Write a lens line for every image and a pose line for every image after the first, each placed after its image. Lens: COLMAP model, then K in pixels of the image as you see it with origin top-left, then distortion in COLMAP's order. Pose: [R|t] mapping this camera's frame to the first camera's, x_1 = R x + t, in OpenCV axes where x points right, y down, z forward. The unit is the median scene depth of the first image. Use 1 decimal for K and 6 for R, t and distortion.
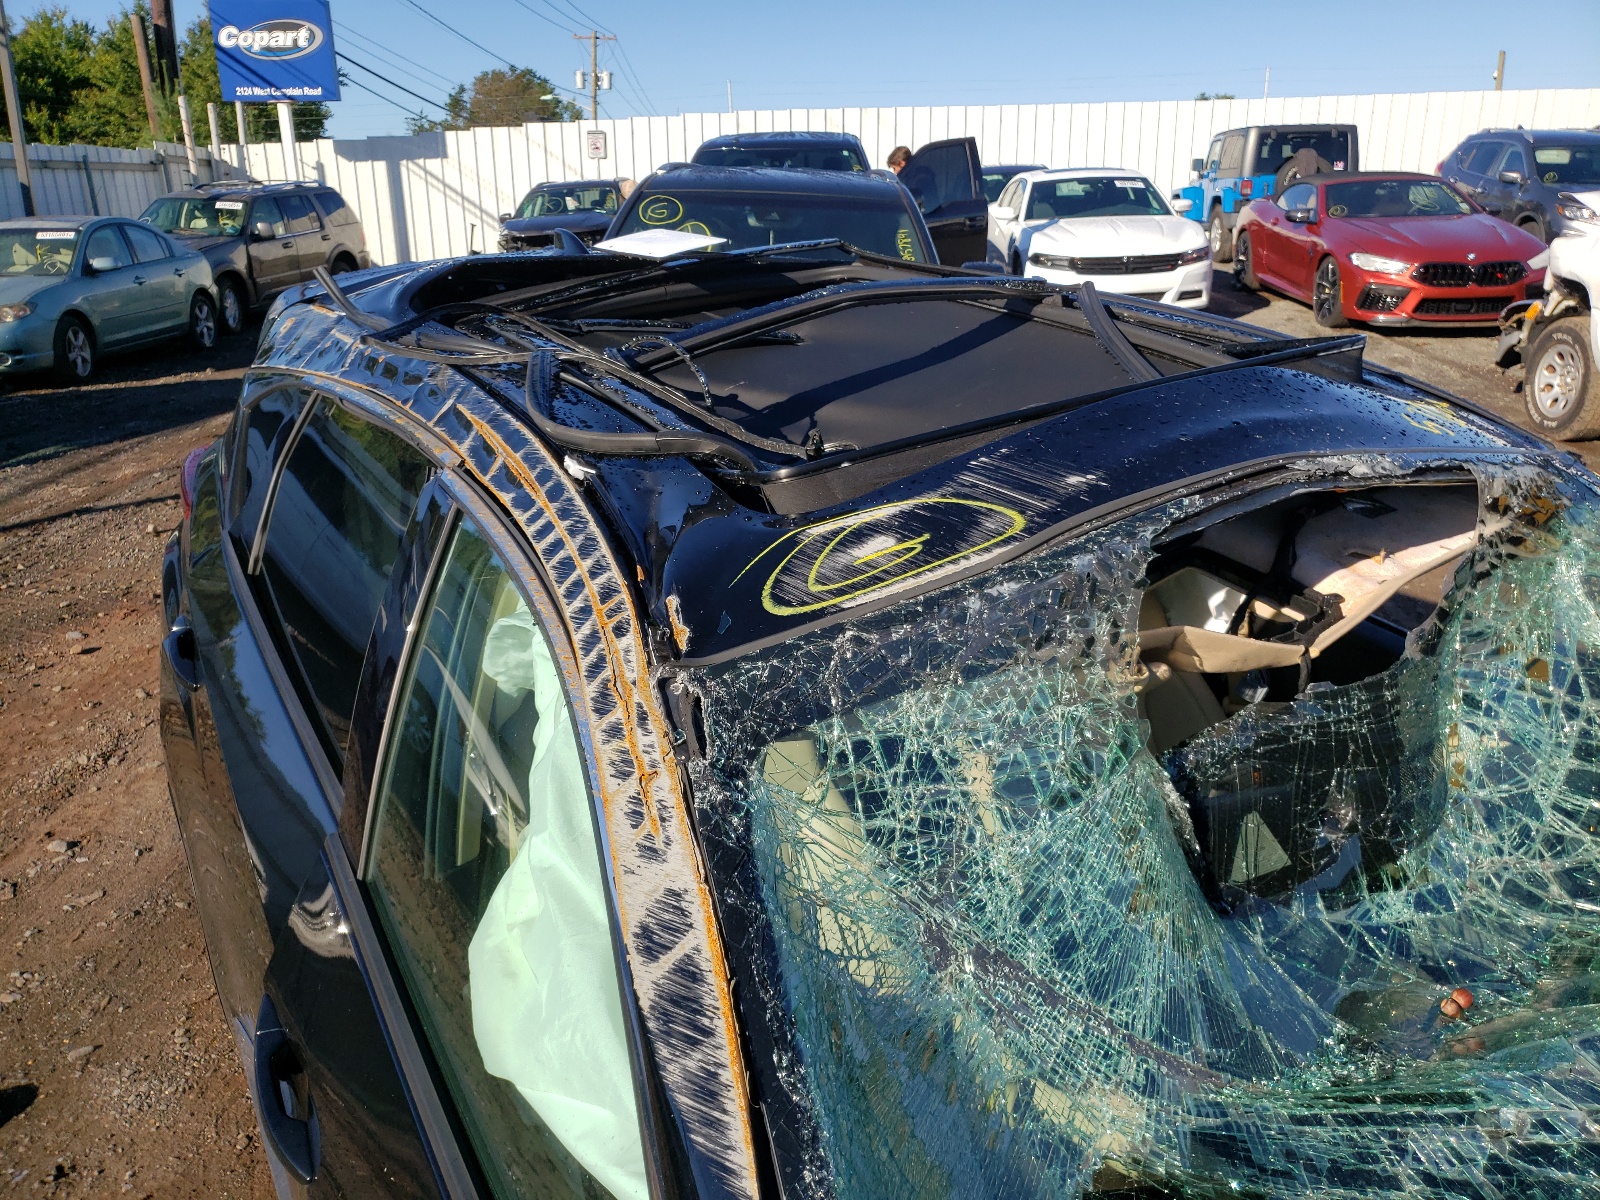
lens RADIAL K [[1189.4, 0, 837.9], [0, 1189.4, 602.9], [0, 0, 1]] dist [-0.009305, 0.086217]
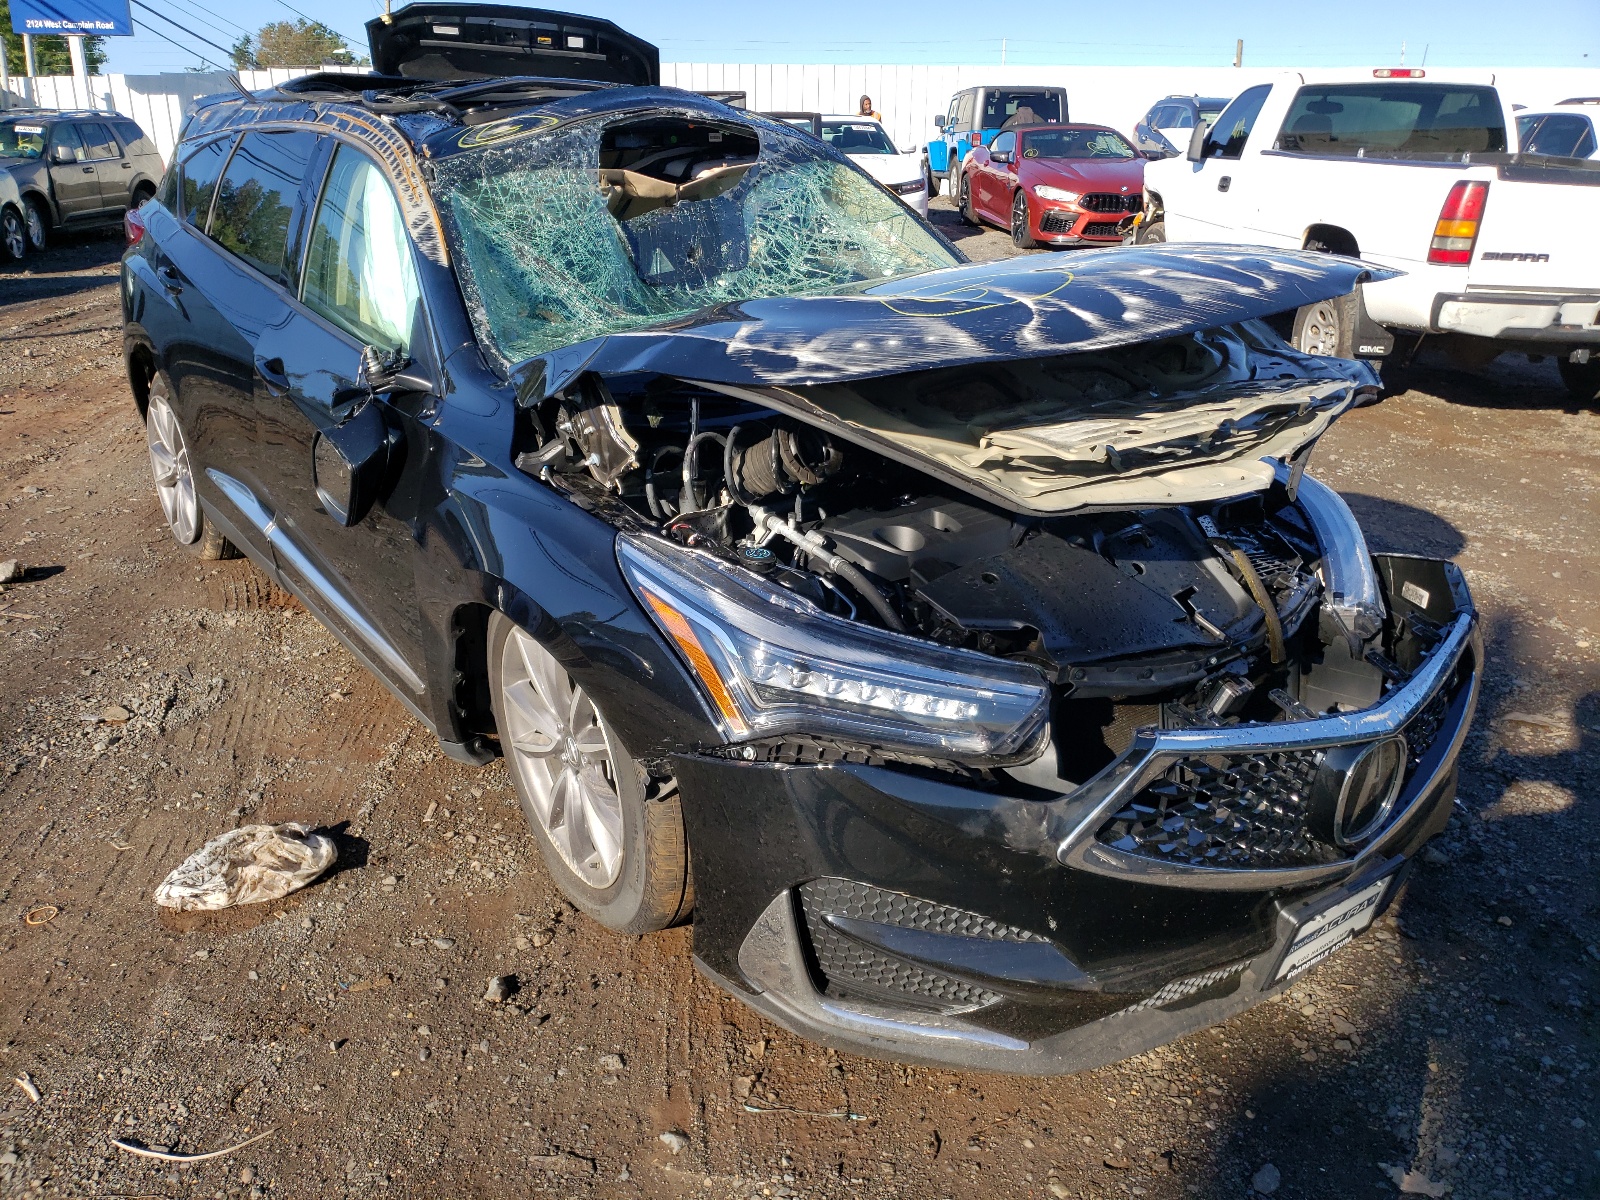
lens RADIAL K [[1218.6, 0, 800.0], [0, 1218.6, 600.0], [0, 0, 1]] dist [0.052100, -0.001236]
pose [[0.993679, -0.019153, 0.110616, 0.046068], [0.018928, 0.999816, 0.003087, 0.126472], [-0.110655, -0.000974, 0.993858, -0.228936]]
